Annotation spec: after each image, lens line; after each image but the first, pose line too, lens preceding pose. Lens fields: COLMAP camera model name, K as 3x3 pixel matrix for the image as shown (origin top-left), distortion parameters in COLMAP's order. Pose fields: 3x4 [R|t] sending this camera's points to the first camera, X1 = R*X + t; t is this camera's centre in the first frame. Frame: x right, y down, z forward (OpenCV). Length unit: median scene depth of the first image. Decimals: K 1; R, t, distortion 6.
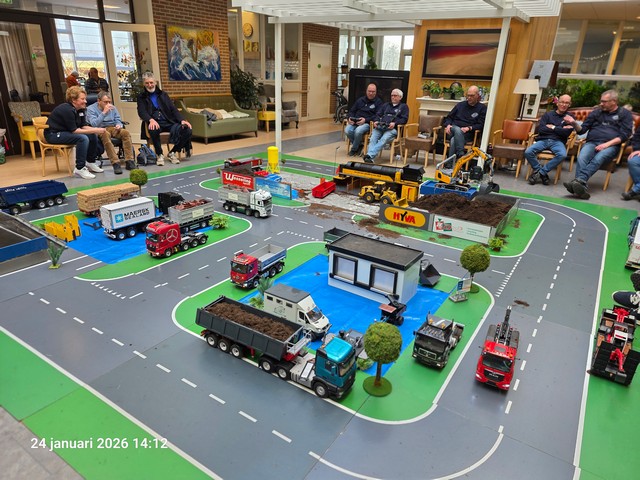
lens RADIAL K [[426.5, 0, 322.0], [0, 426.5, 241.7], [0, 0, 1]] dist [0.085421, -0.076529]
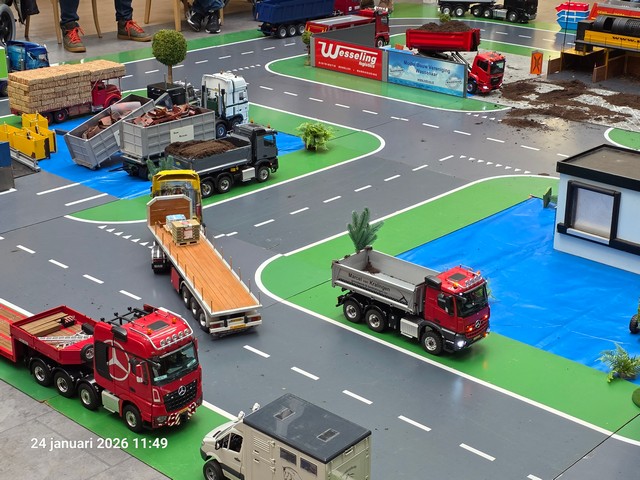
lens RADIAL K [[1086.1, 0, 333.5], [0, 1086.1, 240.1], [0, 0, 1]] dist [0.149072, -0.002886]
pose [[0.986928, 0.035272, -0.157253, -0.024700], [-0.037302, 0.999254, -0.009977, 0.074348], [0.156784, 0.015712, 0.987508, -0.176363]]
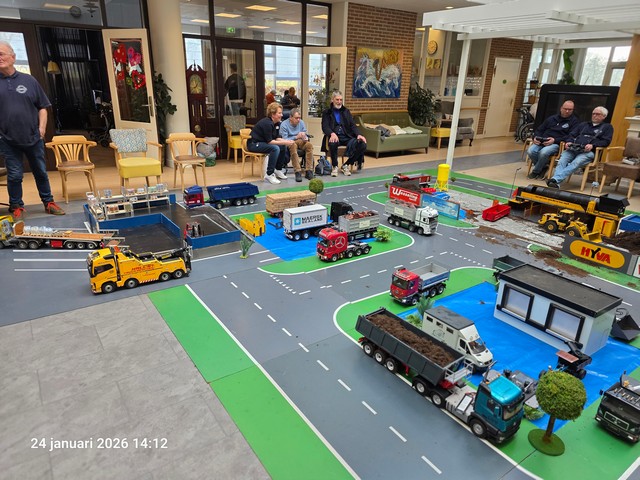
lens RADIAL K [[426.5, 0, 322.0], [0, 426.5, 241.7], [0, 0, 1]] dist [0.085421, -0.076529]
pose [[0.930521, 0.123353, -0.344840, -0.018539], [-0.134703, 0.990845, -0.009048, -0.000291], [0.340567, 0.054870, 0.938618, -0.006814]]
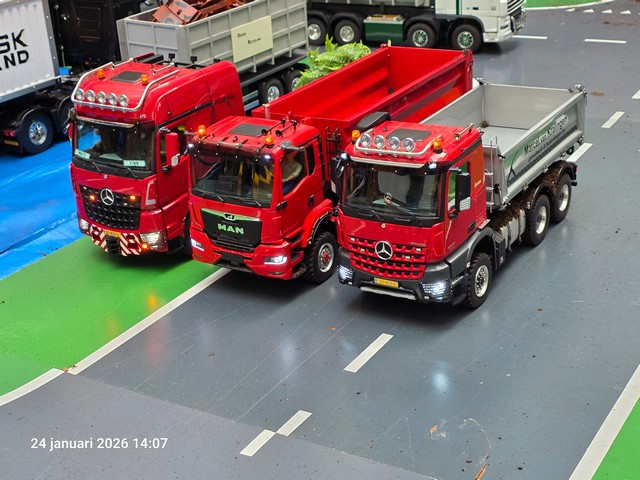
lens RADIAL K [[1060.6, 0, 320.0], [0, 1060.6, 240.0], [0, 0, 1]] dist [0.236249, -0.967139]
pose [[0.994026, -0.109100, -0.003161, -0.224111], [0.109145, 0.993730, 0.024257, 0.018351], [0.000494, -0.024457, 0.999701, 0.406469]]
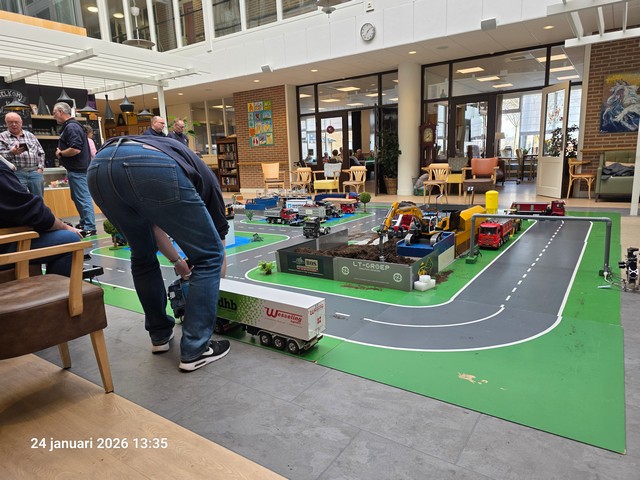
lens RADIAL K [[426.5, 0, 322.0], [0, 426.5, 241.7], [0, 0, 1]] dist [0.085421, -0.076529]
pose [[-0.016570, 0.188385, -0.981955, 1.098170], [-0.318341, 0.929990, 0.183788, -0.256915], [0.947832, 0.315642, 0.044561, 0.866684]]
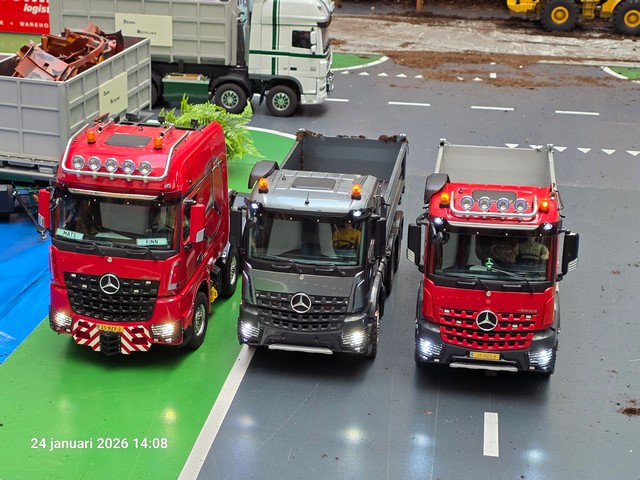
lens RADIAL K [[1161.1, 0, 320.0], [0, 1161.1, 240.0], [0, 0, 1]] dist [0.298531, -1.549587]
pose [[0.905875, -0.153166, 0.394880, -0.350030], [0.162406, 0.986672, 0.010142, 0.001461], [-0.391170, 0.054943, 0.918677, 0.438241]]
